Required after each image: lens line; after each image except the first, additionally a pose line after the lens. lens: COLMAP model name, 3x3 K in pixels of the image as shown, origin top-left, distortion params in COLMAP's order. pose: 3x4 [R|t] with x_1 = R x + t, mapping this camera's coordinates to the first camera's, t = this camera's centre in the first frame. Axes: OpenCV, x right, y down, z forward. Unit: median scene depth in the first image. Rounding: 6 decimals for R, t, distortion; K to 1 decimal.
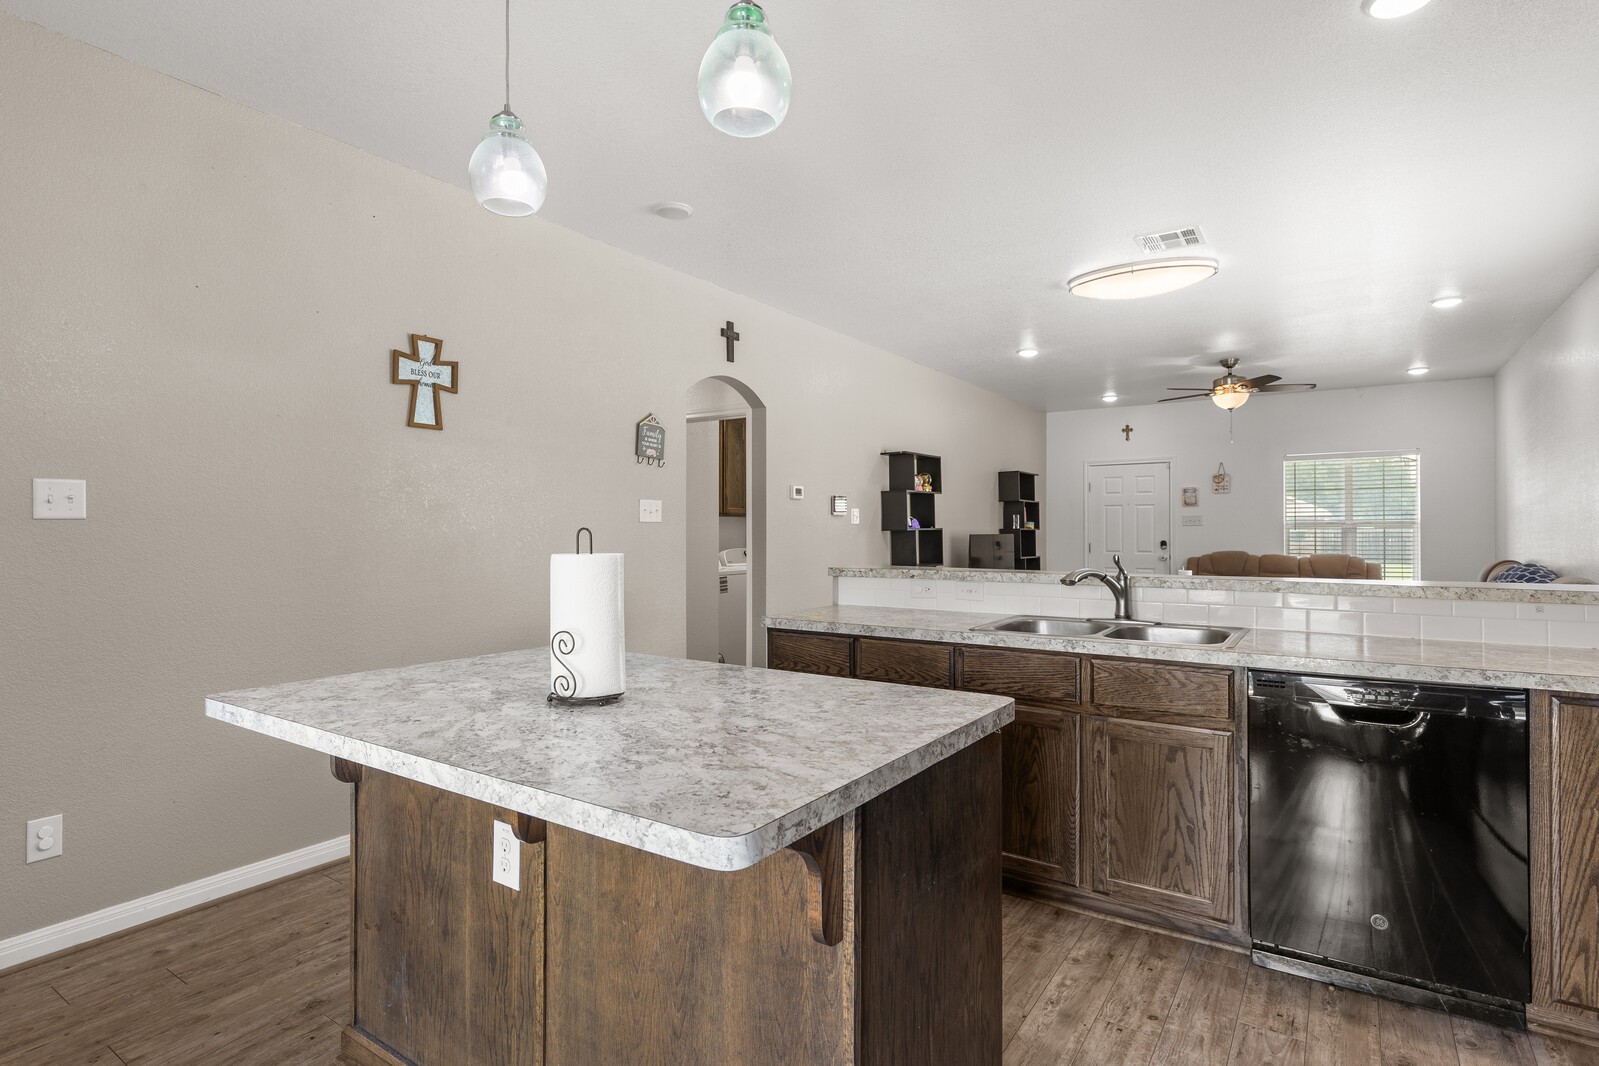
lens RADIAL K [[816.2, 0, 803.5], [0, 816.2, 526.5], [0, 0, 1]] dist [0.011372, -0.002429]
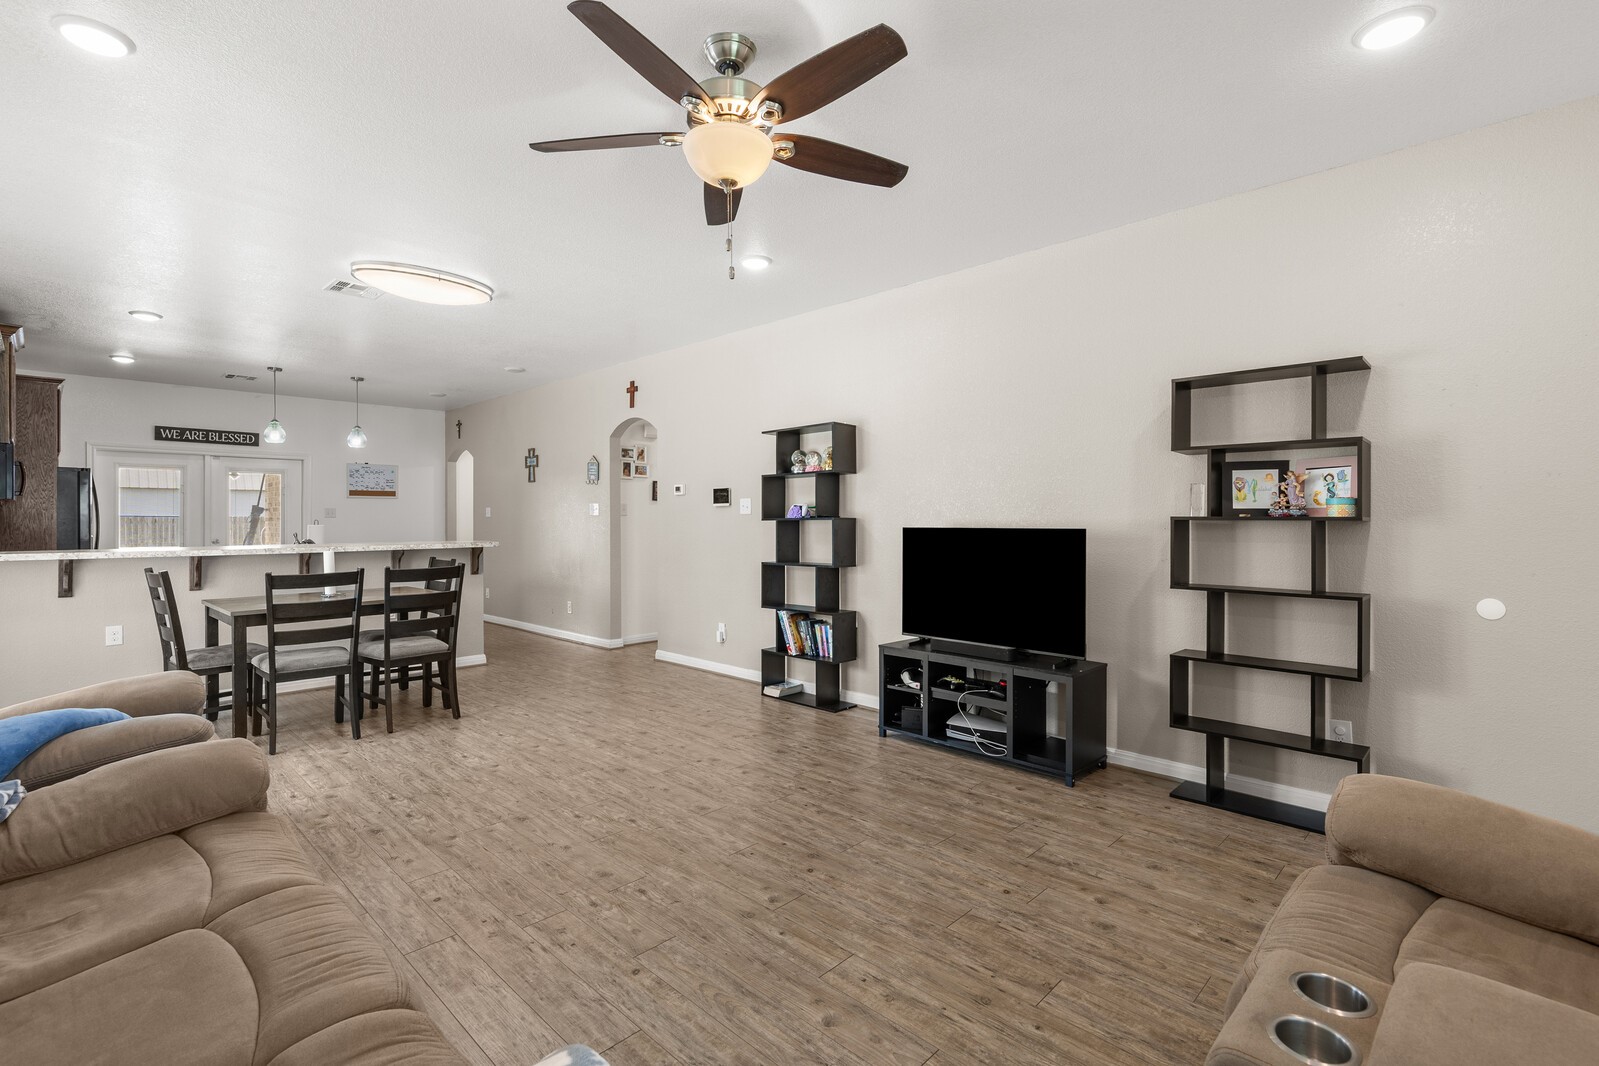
lens RADIAL K [[725.9, 0, 794.0], [0, 725.9, 542.2], [0, 0, 1]] dist [0.011297, -0.002133]
pose [[-0.188643, 0.031578, -0.981538, 1.159680], [0.004777, 0.999501, 0.031238, 0.003808], [0.982034, 0.001204, -0.188700, 1.526695]]
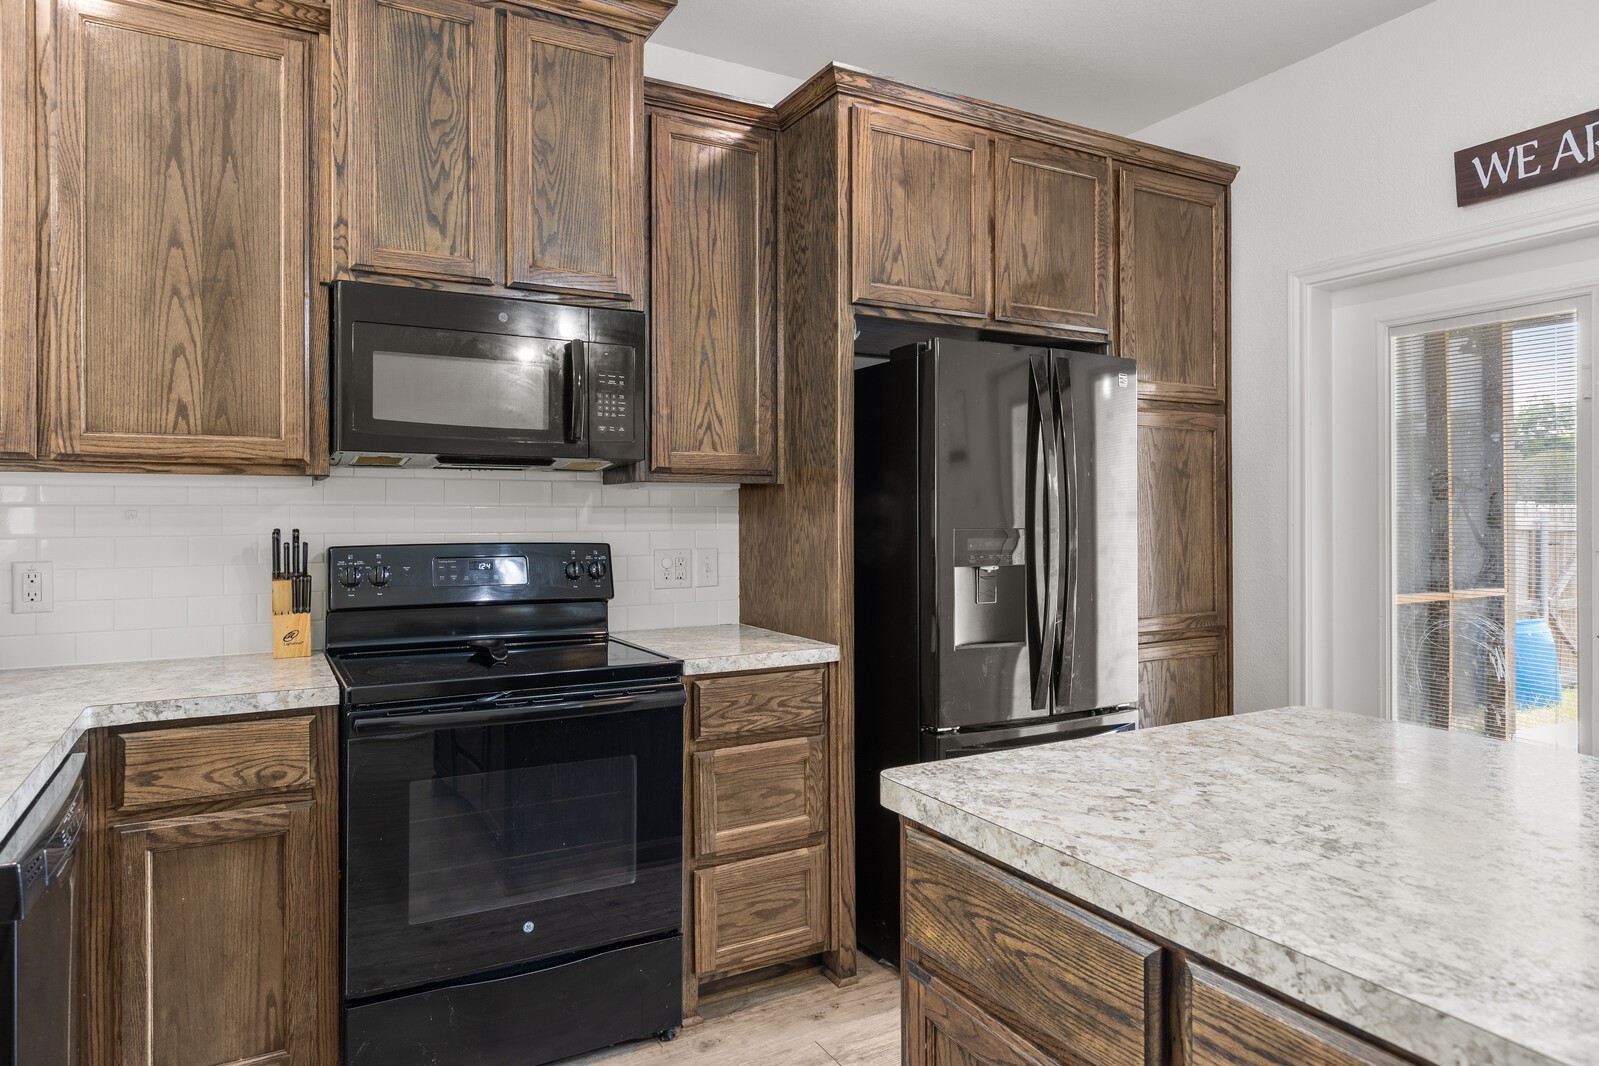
lens RADIAL K [[971.7, 0, 796.1], [0, 971.7, 513.1], [0, 0, 1]] dist [0.007281, -0.002474]
pose [[-0.887591, 0.003513, 0.460619, -0.017456], [0.000938, 0.999983, -0.005818, 0.002252], [-0.460631, -0.004732, -0.887579, 0.569459]]
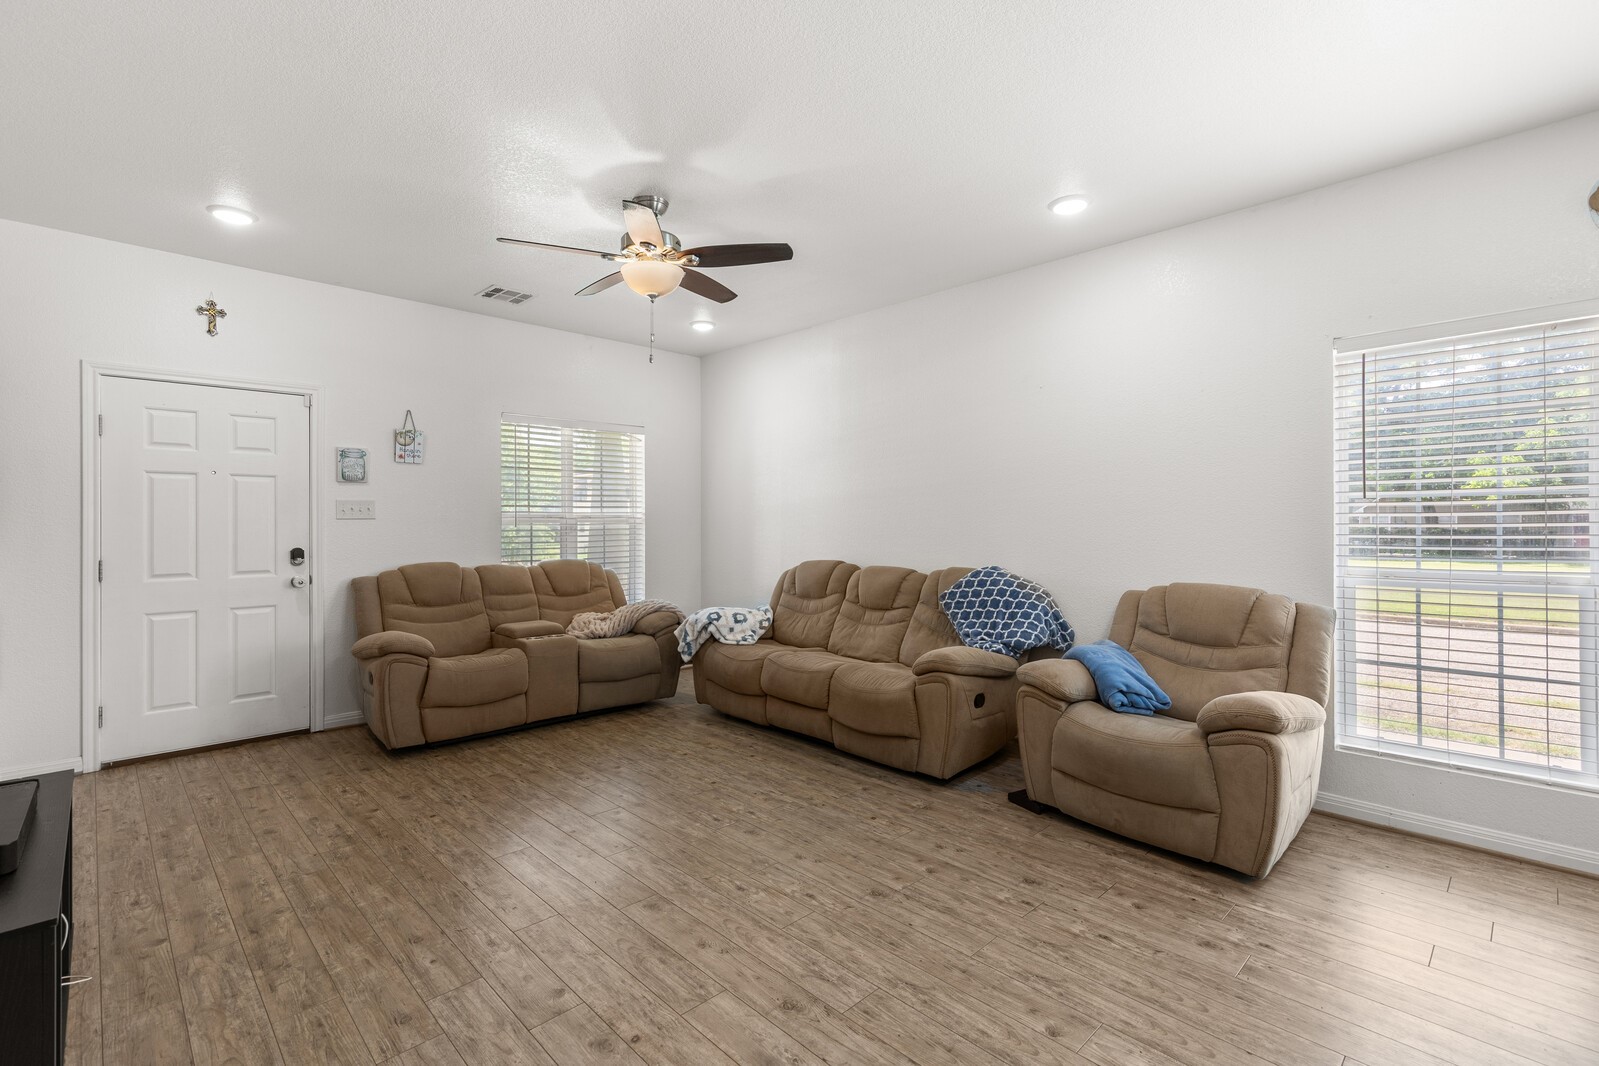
lens RADIAL K [[725.9, 0, 798.2], [0, 725.9, 524.0], [0, 0, 1]] dist [0.011297, -0.002133]
pose [[0.211521, -0.003308, 0.977368, 0.120086], [-0.000559, 0.999994, 0.003505, 0.000389], [-0.977373, -0.001287, 0.211518, 1.137143]]
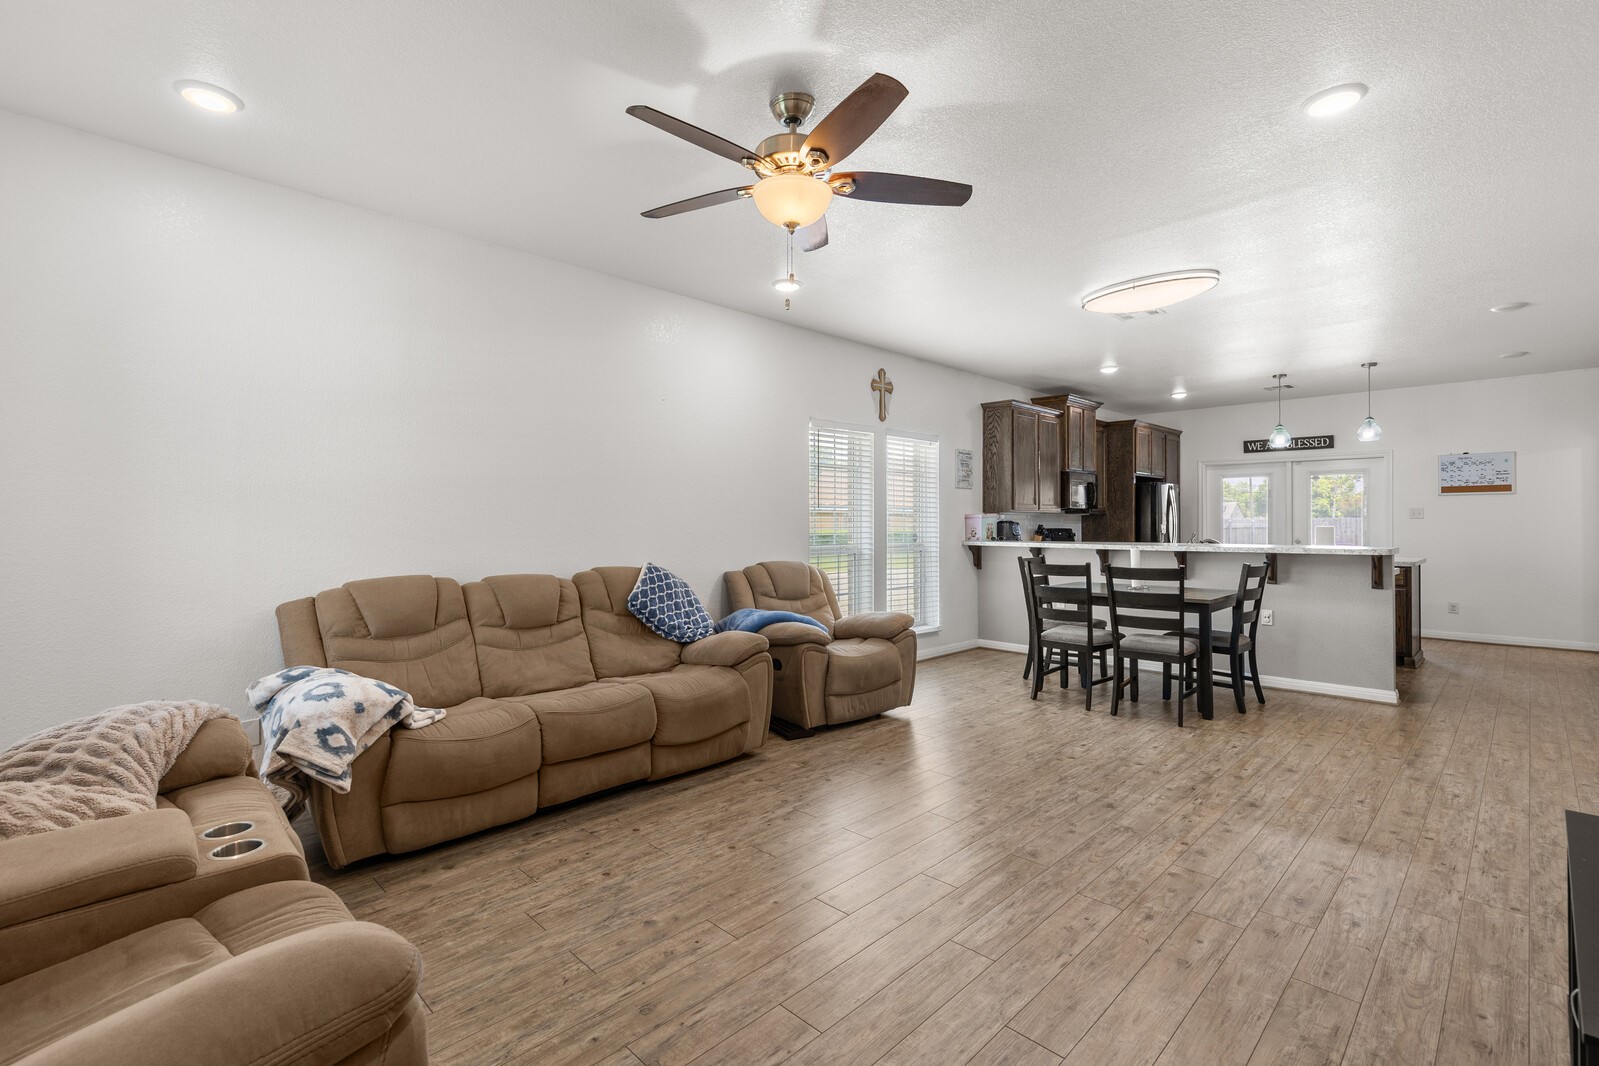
lens RADIAL K [[725.9, 0, 792.5], [0, 725.9, 521.0], [0, 0, 1]] dist [0.011297, -0.002133]
pose [[-0.979668, 0.001266, 0.200621, 0.632060], [0.000253, 0.999987, -0.005078, 0.007047], [-0.200624, -0.004924, -0.979656, 1.900240]]
